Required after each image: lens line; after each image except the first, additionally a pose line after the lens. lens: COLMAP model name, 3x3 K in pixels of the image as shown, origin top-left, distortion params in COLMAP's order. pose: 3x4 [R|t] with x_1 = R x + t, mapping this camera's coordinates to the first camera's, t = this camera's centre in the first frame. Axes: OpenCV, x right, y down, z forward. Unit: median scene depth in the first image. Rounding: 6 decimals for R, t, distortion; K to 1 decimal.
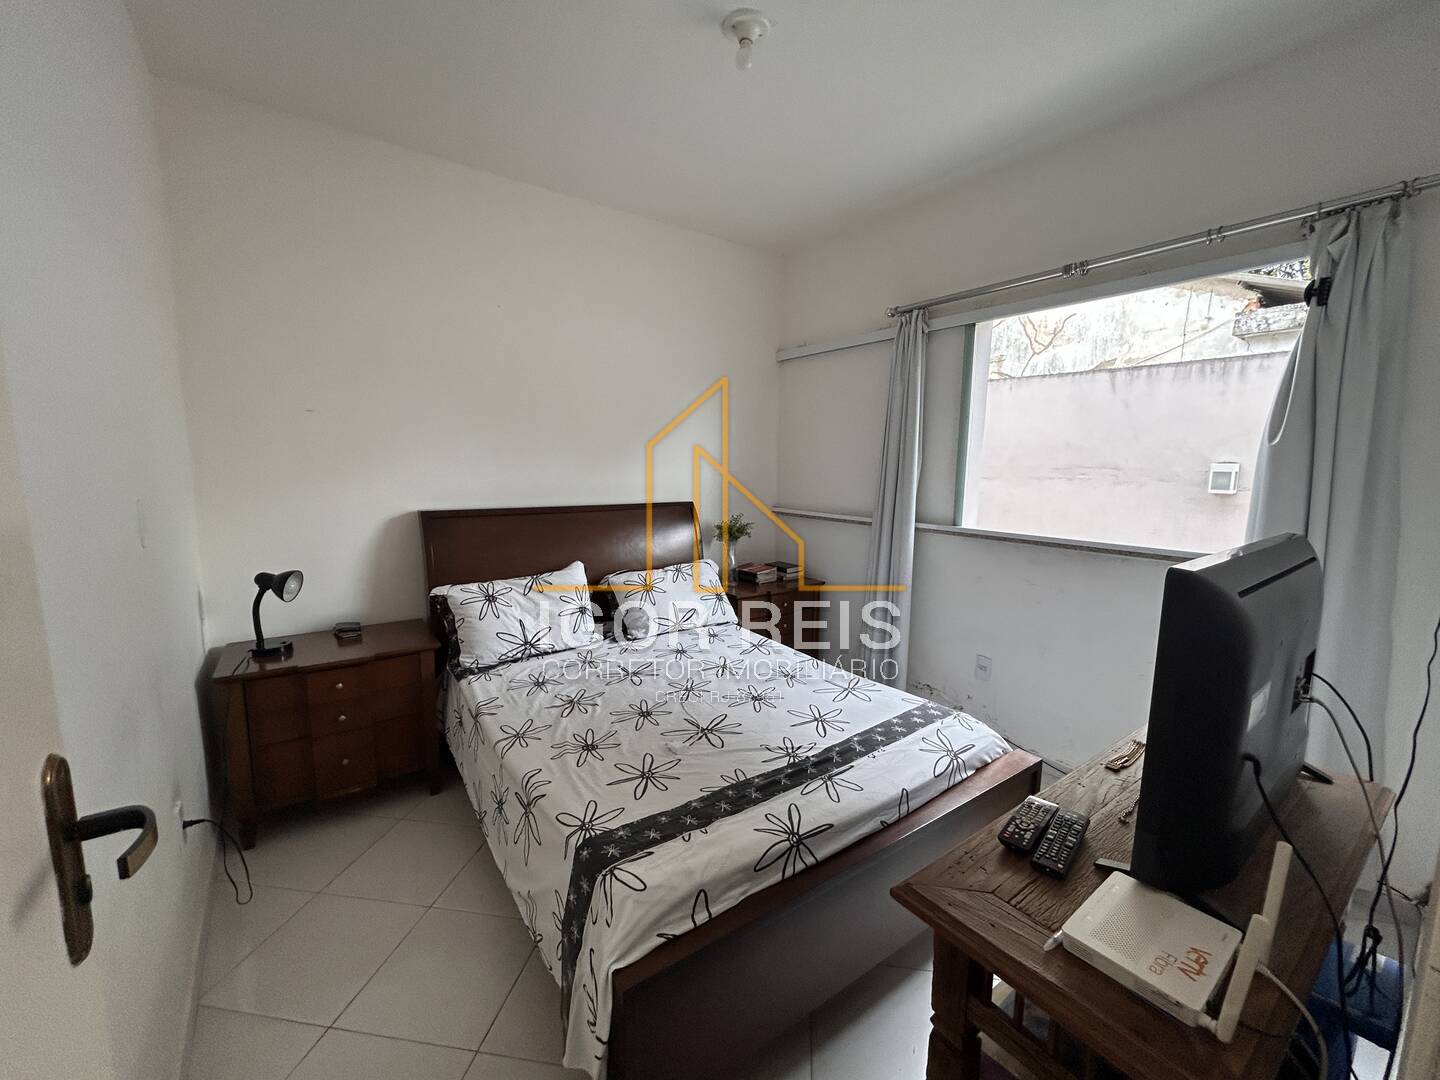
lens RADIAL K [[577.7, 0, 716.8], [0, 577.7, 540.8], [0, 0, 1]] dist [0.002321, 0.000486]
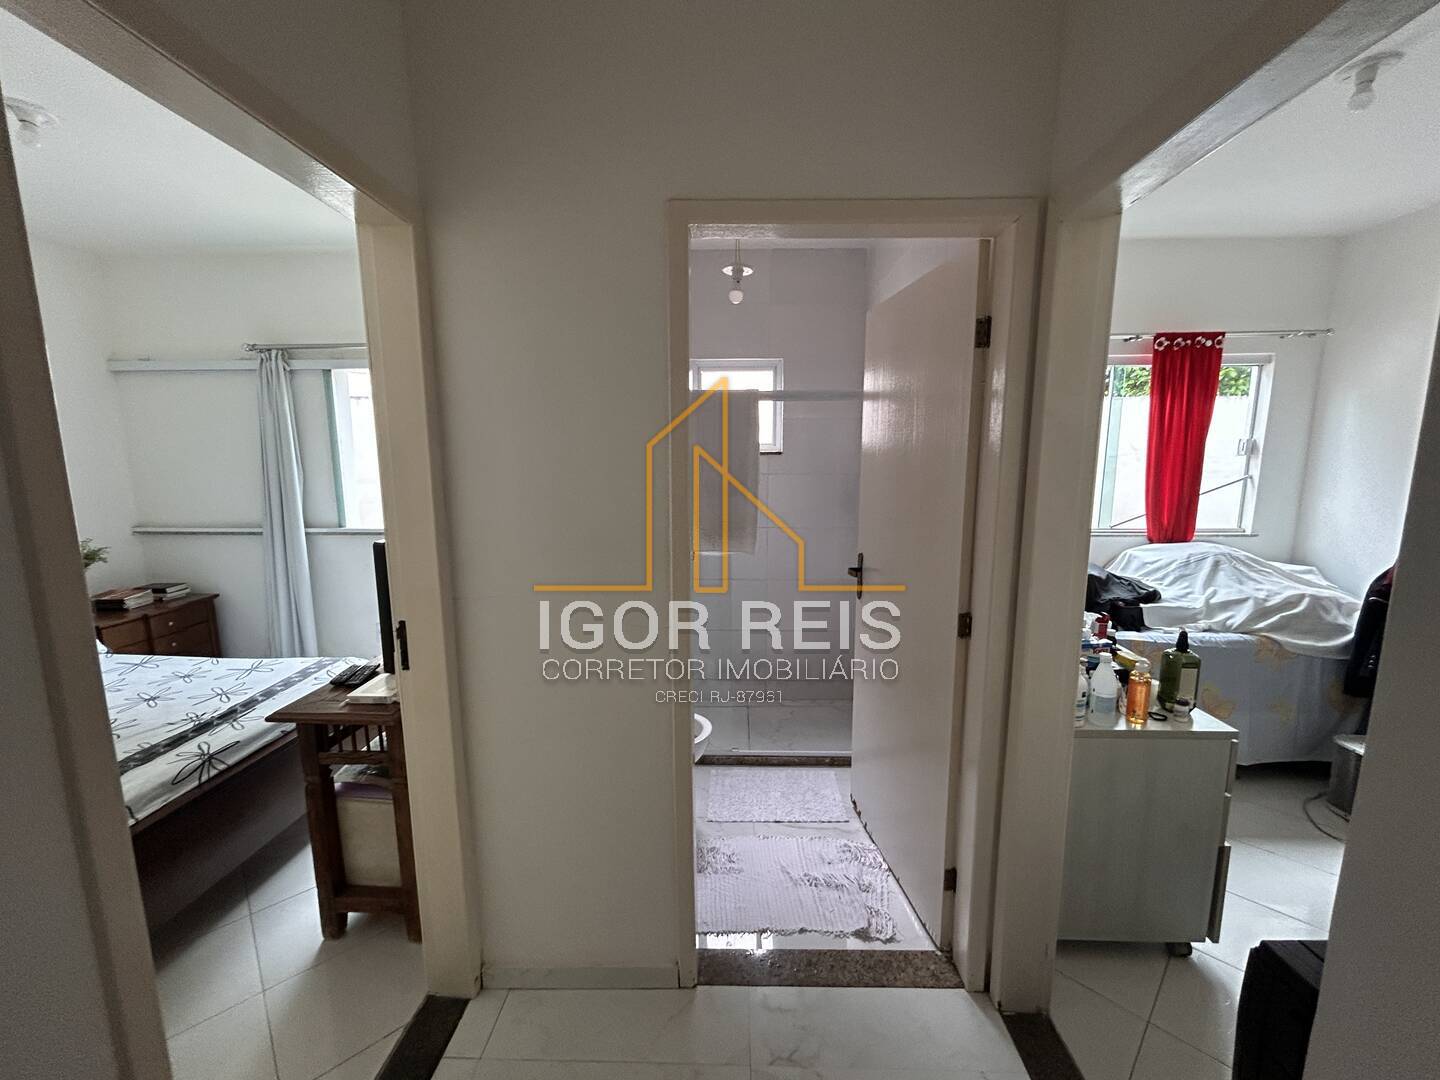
lens RADIAL K [[577.7, 0, 716.8], [0, 577.7, 540.8], [0, 0, 1]] dist [0.002321, 0.000486]
pose [[0.623253, -0.127703, 0.771523, -0.075486], [0.116853, 0.990708, 0.069586, 0.015257], [-0.773241, 0.046785, 0.632384, -0.596033]]
